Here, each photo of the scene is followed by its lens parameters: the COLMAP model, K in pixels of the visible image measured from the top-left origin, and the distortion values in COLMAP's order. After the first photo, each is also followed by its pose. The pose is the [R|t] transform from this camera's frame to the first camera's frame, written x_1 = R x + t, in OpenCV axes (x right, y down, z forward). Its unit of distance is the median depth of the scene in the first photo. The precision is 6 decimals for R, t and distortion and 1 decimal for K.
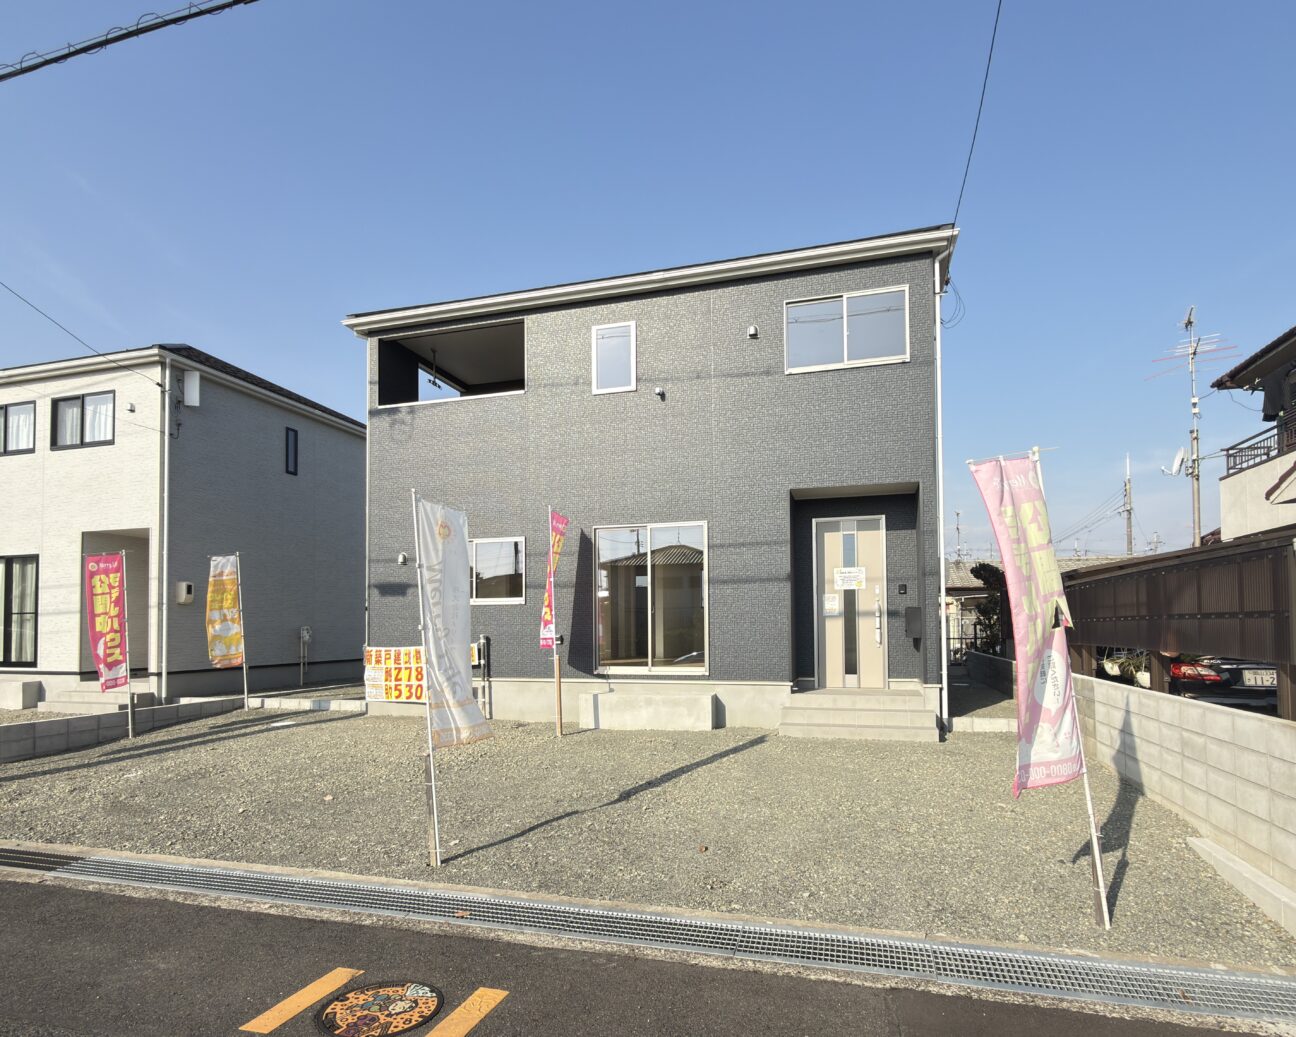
lens RADIAL K [[720.9, 0, 650.8], [0, 720.9, 606.7], [0, 0, 1]] dist [0.001437, 0.001003]
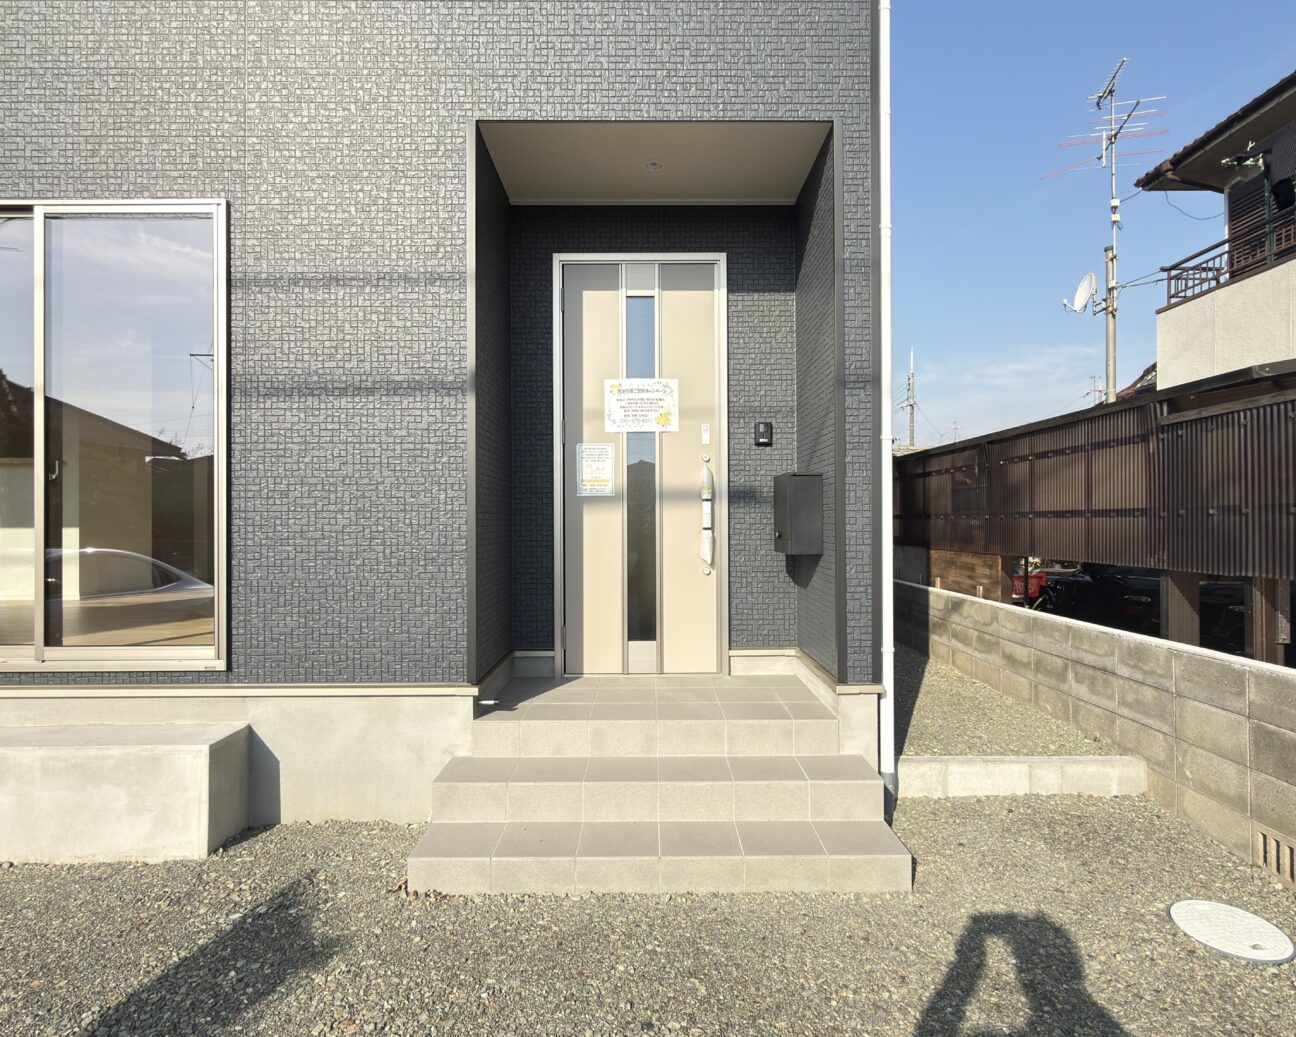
lens RADIAL K [[722.6, 0, 648.0], [0, 722.6, 518.5], [0, 0, 1]] dist [0.003604, 0.001174]
pose [[0.958782, 0.006494, 0.284068, 0.163226], [-0.013022, 0.999693, 0.021101, 0.015545], [-0.283844, -0.023930, 0.958572, 0.603480]]
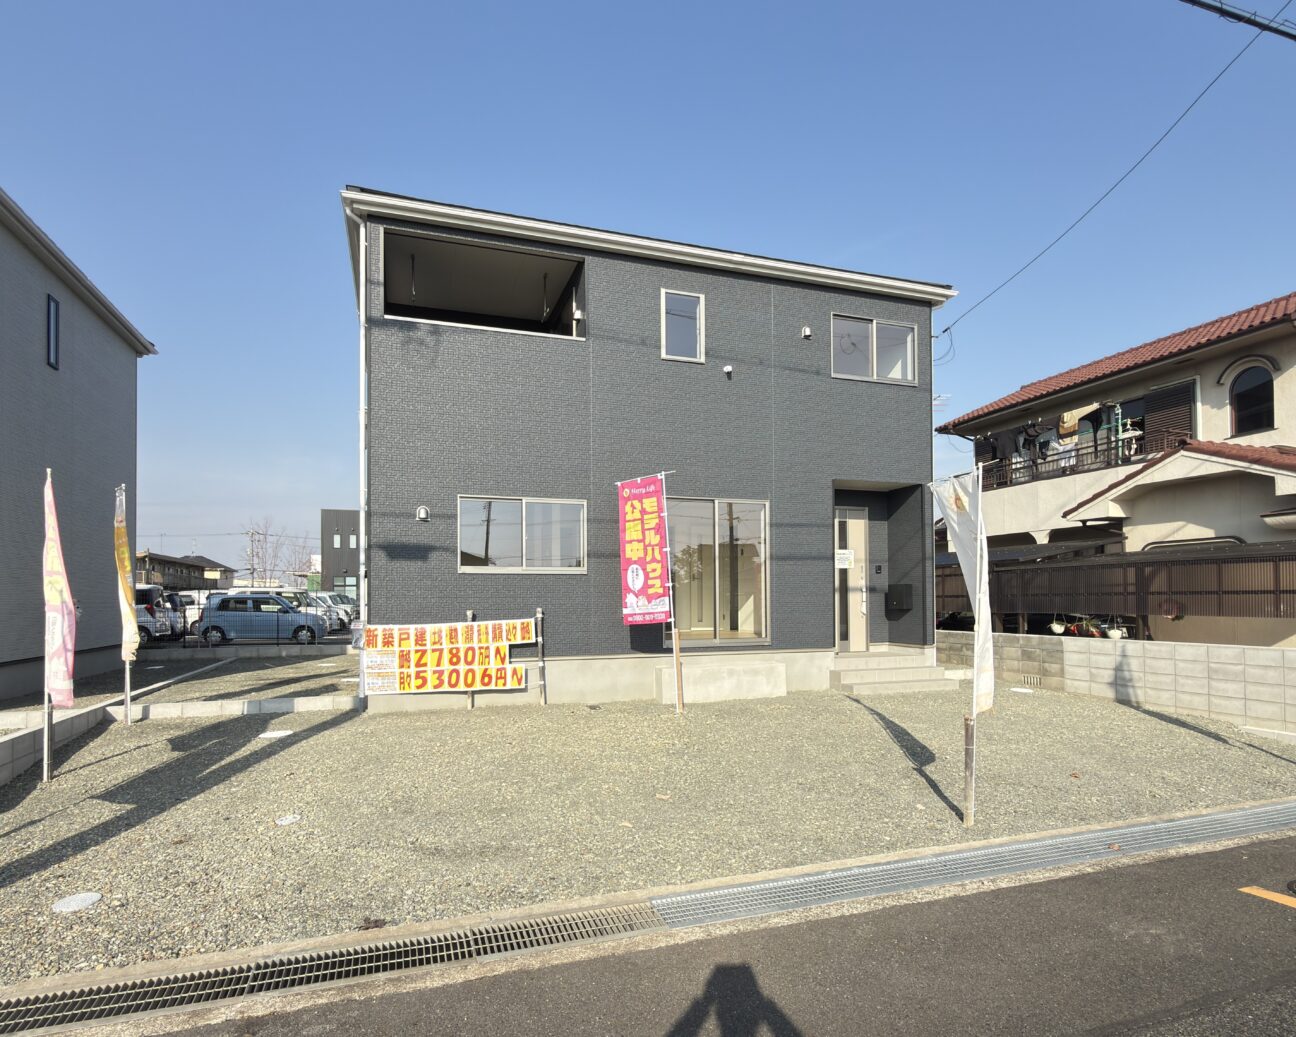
lens RADIAL K [[726.7, 0, 651.1], [0, 726.7, 590.6], [0, 0, 1]] dist [0.001957, 0.000157]
pose [[0.817319, 0.010788, 0.576085, -0.658379], [-0.015791, 0.999869, 0.003680, 0.012671], [-0.575970, -0.012104, 0.817381, 0.211703]]
